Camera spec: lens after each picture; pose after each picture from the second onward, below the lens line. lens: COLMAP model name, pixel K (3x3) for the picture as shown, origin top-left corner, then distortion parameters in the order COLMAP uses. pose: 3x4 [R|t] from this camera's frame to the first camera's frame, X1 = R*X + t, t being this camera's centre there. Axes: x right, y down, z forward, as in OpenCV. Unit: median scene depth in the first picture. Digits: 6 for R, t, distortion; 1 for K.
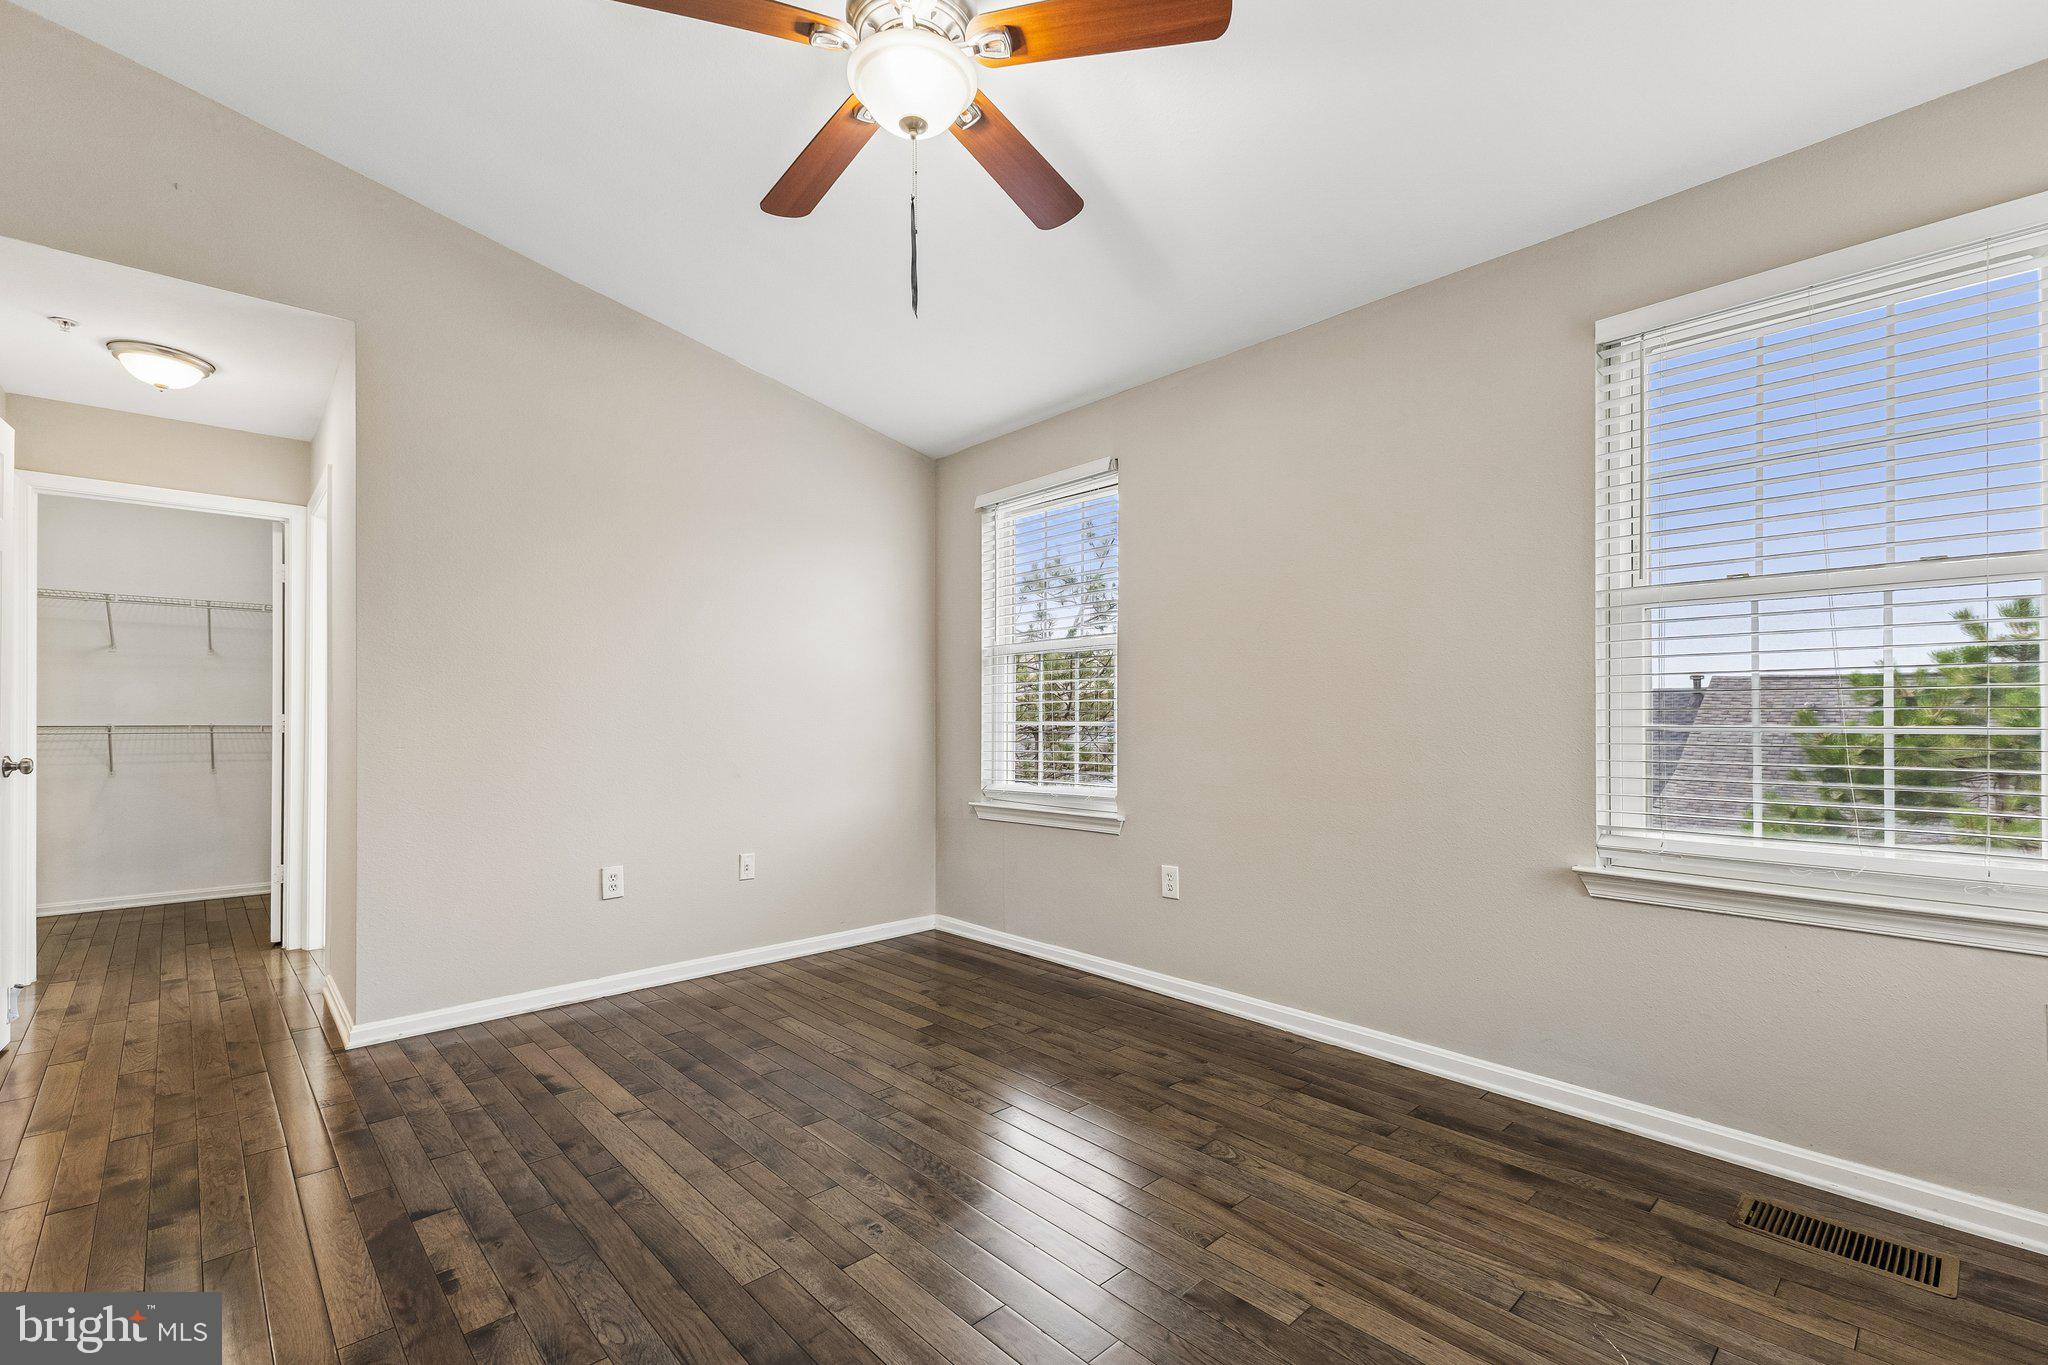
lens RADIAL K [[883.9, 0, 1024.9], [0, 883.9, 716.0], [0, 0, 1]] dist [0.001432, -0.000218]
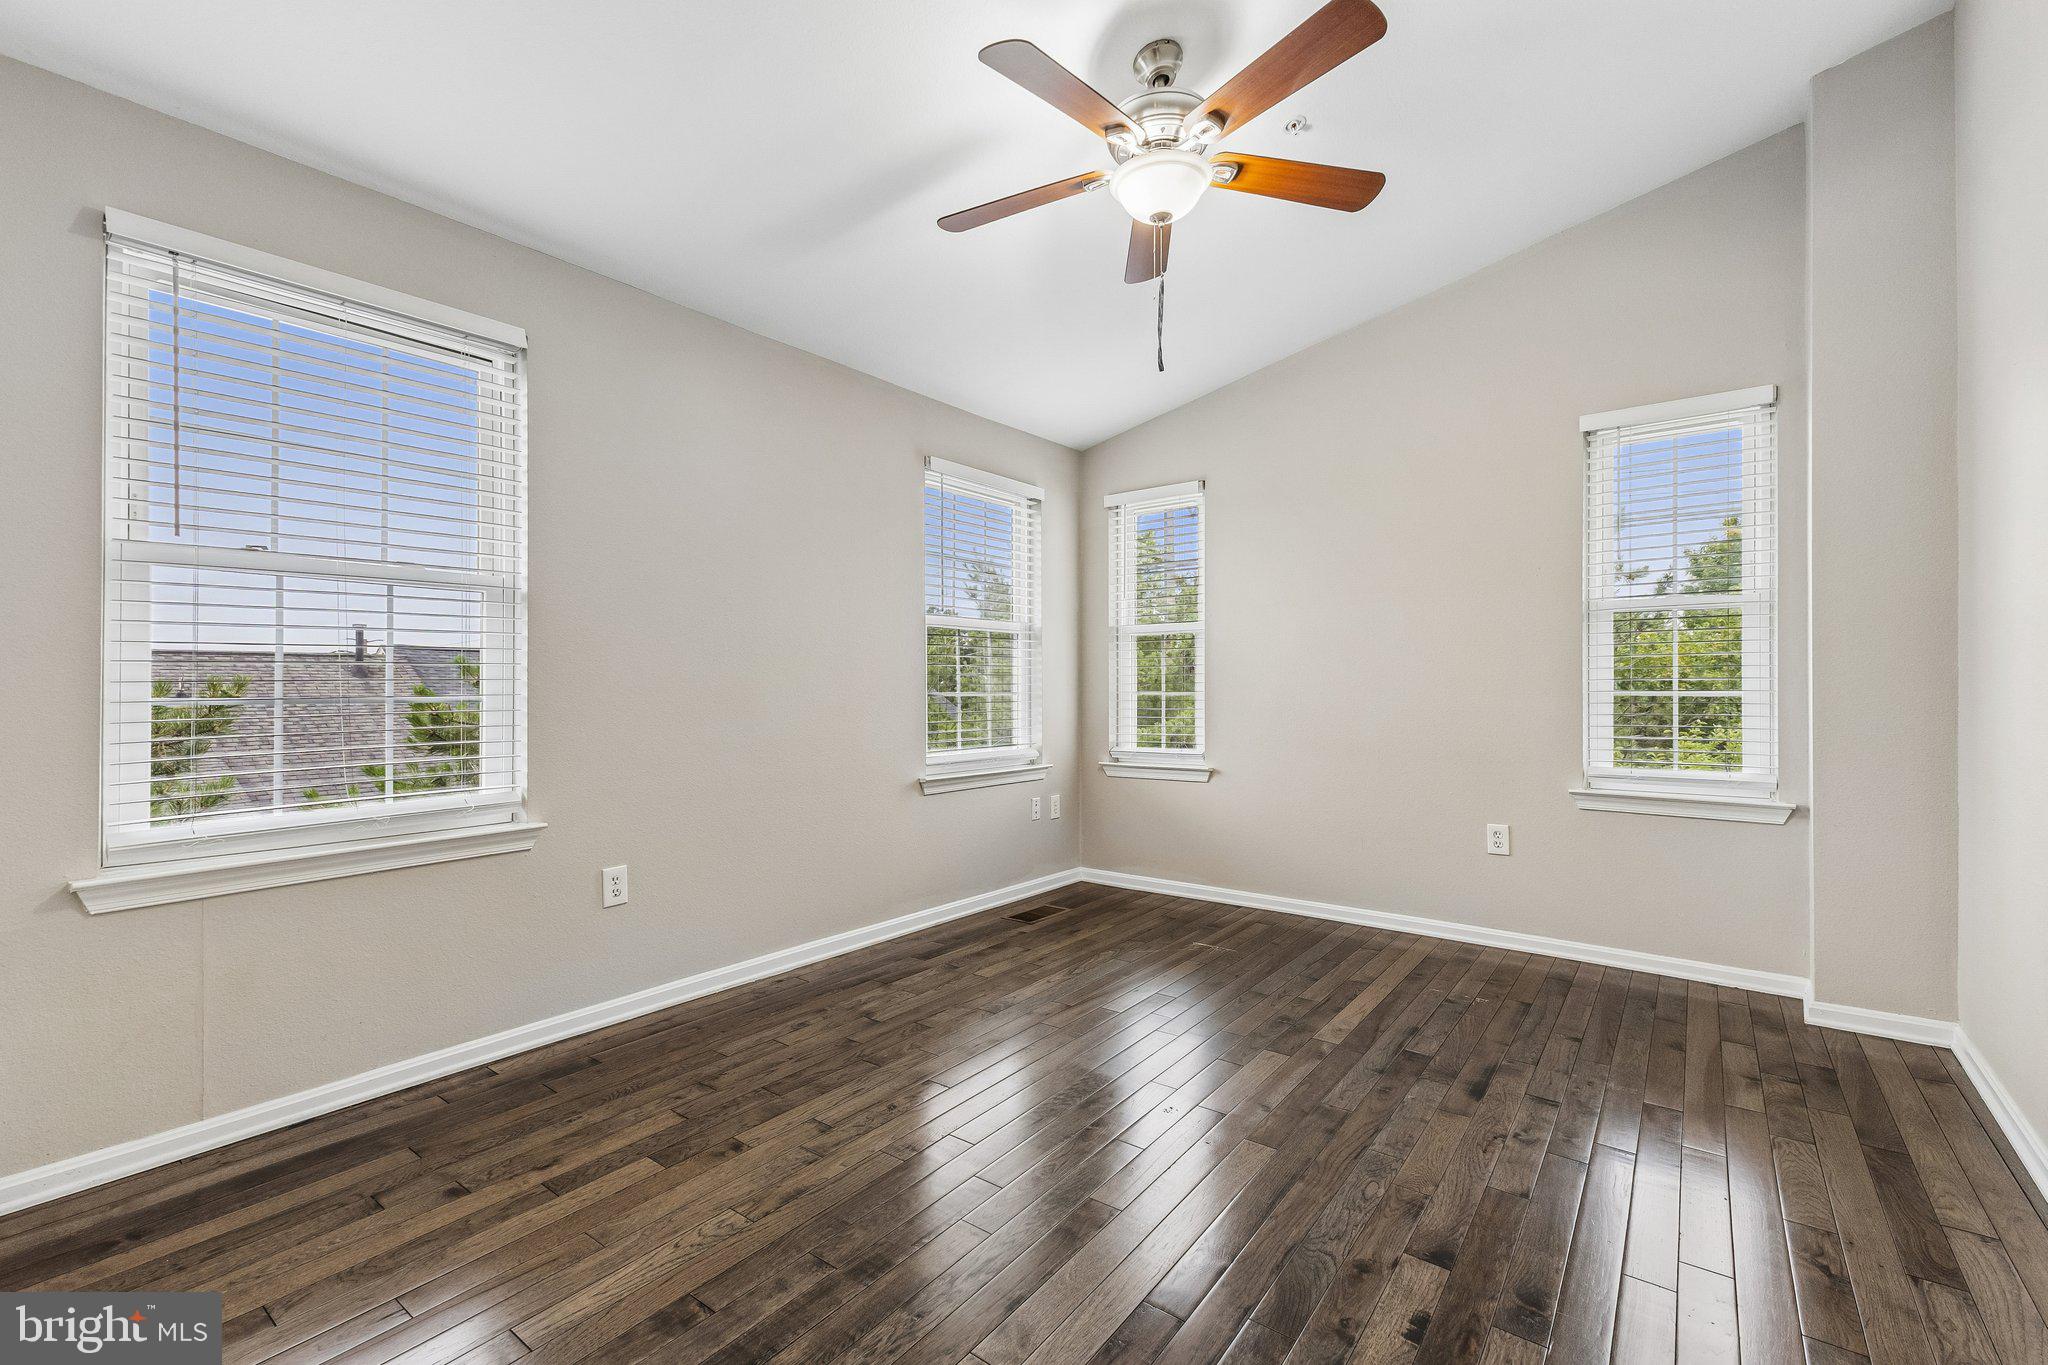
lens RADIAL K [[879.0, 0, 1019.0], [0, 879.0, 683.6], [0, 0, 1]] dist [0.004088, 0.000224]
pose [[-0.159395, 0.005916, 0.987197, -0.859665], [0.002001, 0.999982, -0.005670, 0.002245], [-0.987213, 0.001071, -0.159404, 0.902733]]
